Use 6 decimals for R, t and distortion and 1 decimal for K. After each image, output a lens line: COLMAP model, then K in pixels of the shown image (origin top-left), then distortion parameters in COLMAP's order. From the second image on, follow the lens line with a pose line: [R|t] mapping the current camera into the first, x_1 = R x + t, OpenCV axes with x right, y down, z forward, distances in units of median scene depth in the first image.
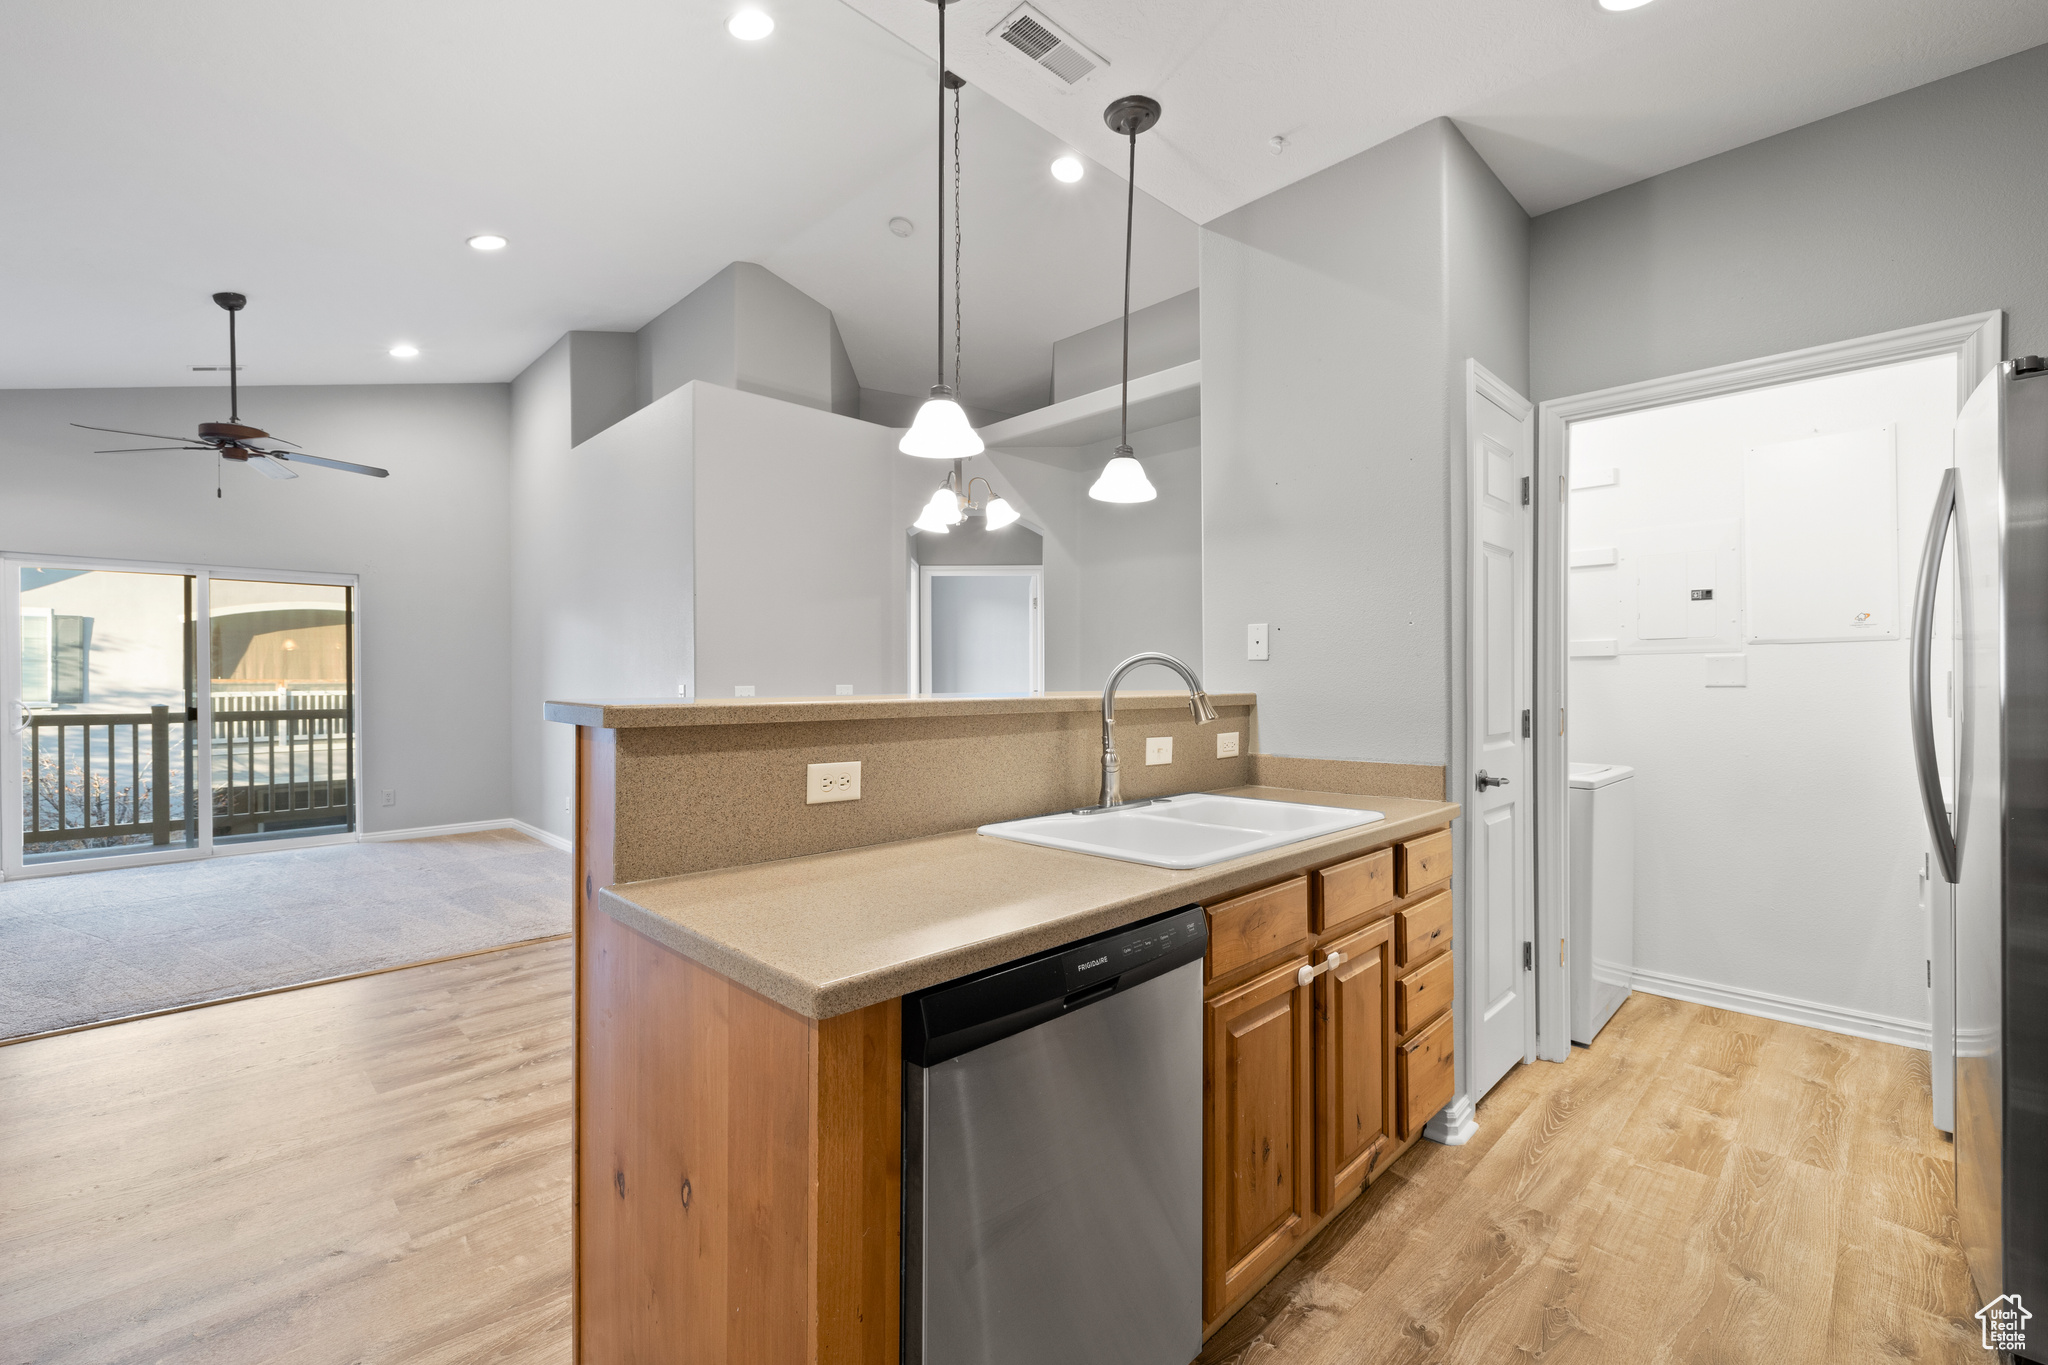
lens RADIAL K [[876.0, 0, 1016.2], [0, 876.0, 679.0], [0, 0, 1]] dist [0.002553, -0.000038]
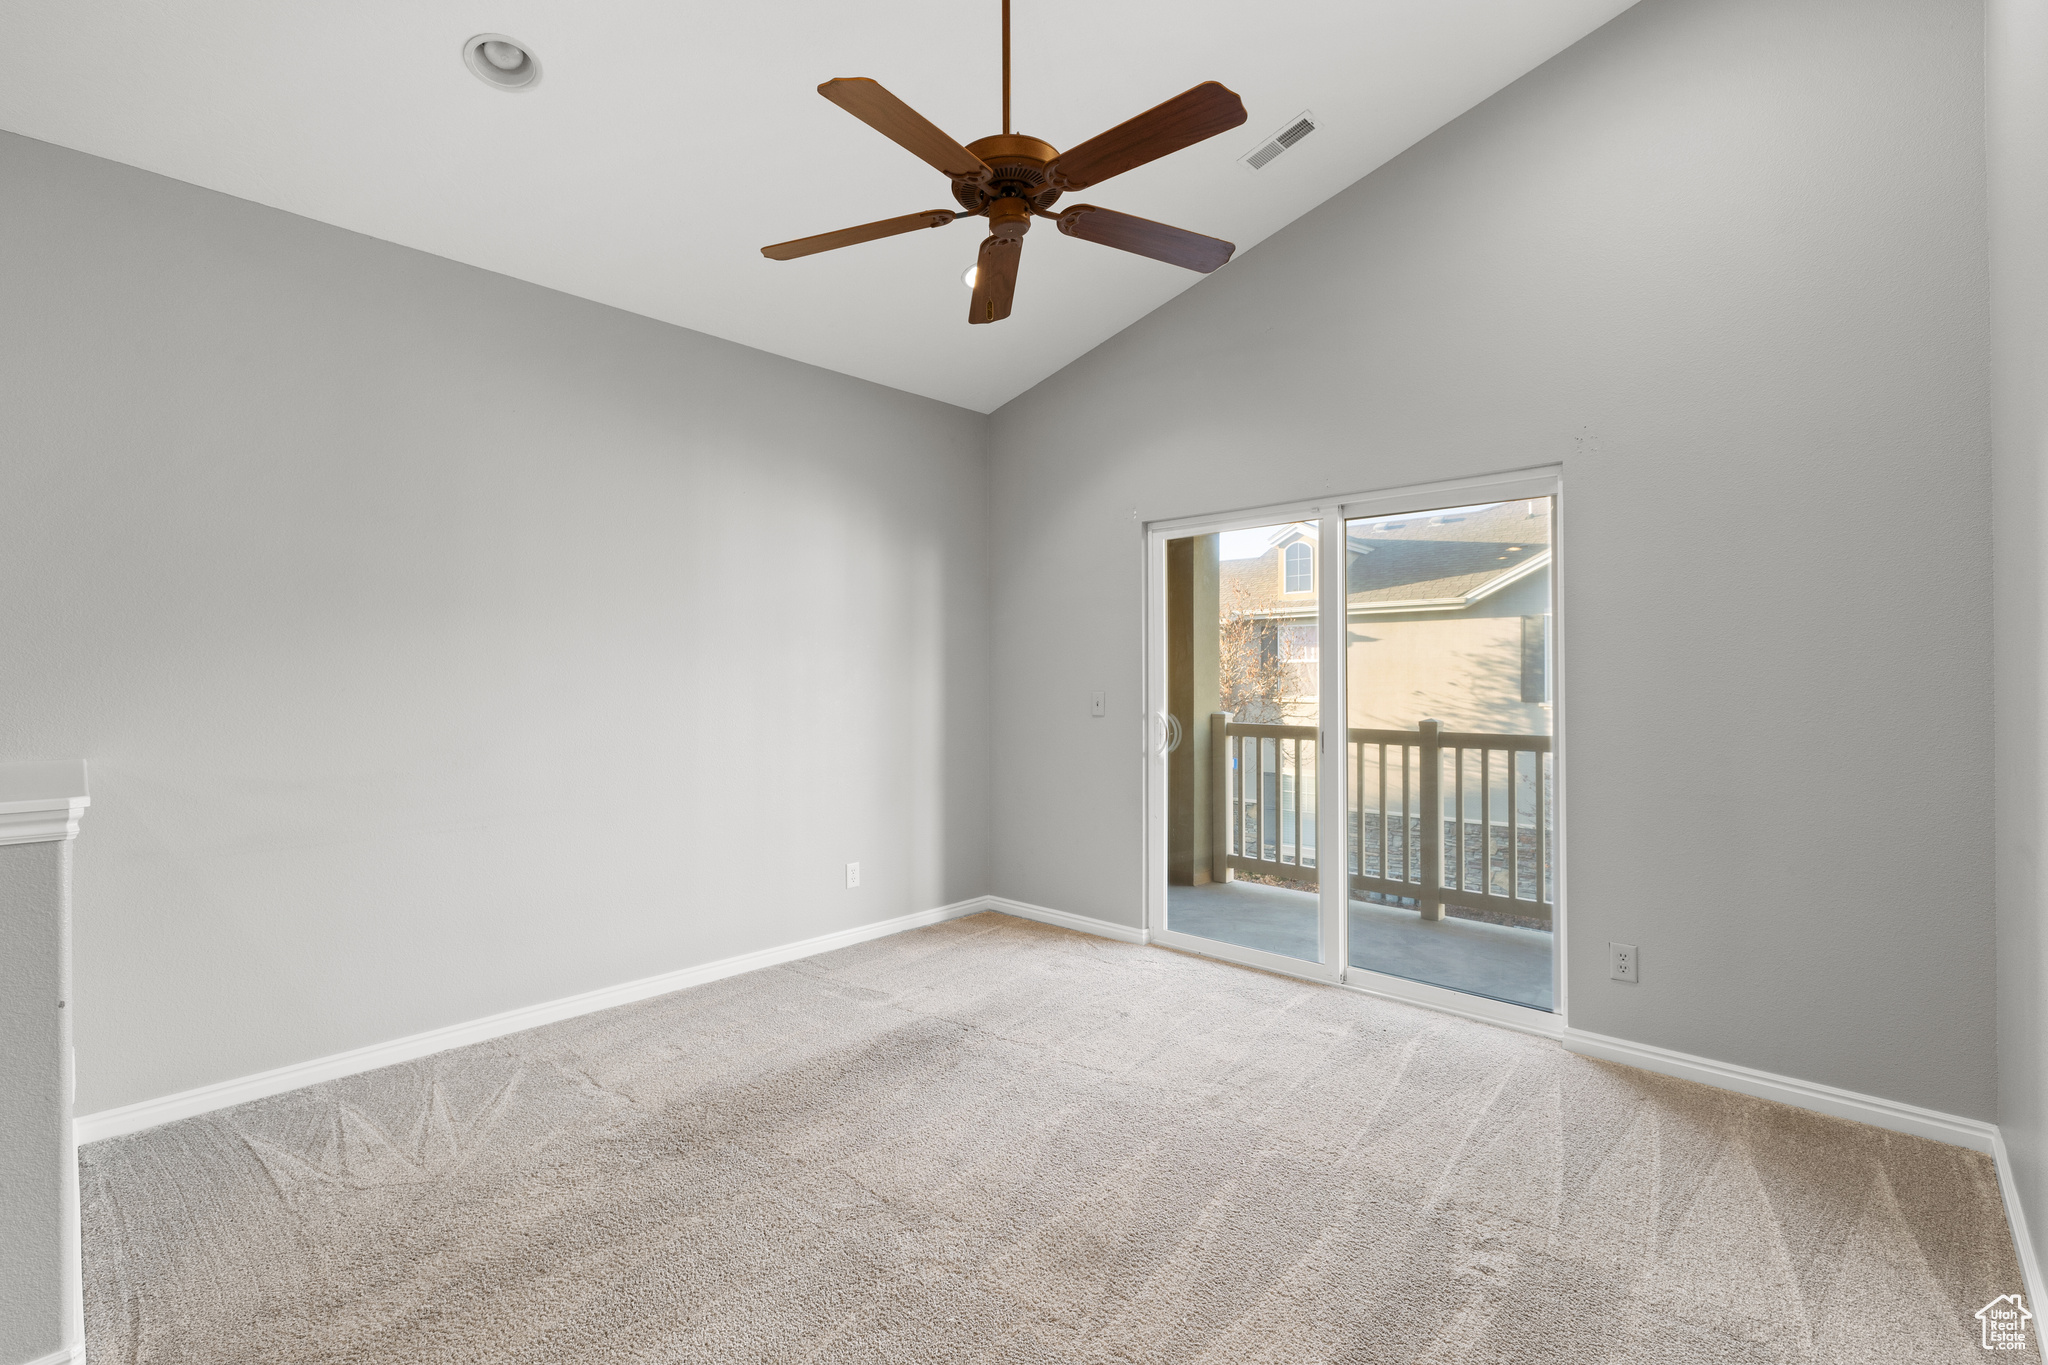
lens RADIAL K [[917.3, 0, 1010.2], [0, 917.3, 668.9], [0, 0, 1]] dist [-0.006778, 0.001062]
pose [[0.033146, -0.001818, -0.999449, -0.351076], [0.001616, 0.999997, -0.001766, -0.013458], [0.999449, -0.001556, 0.033149, 0.880456]]
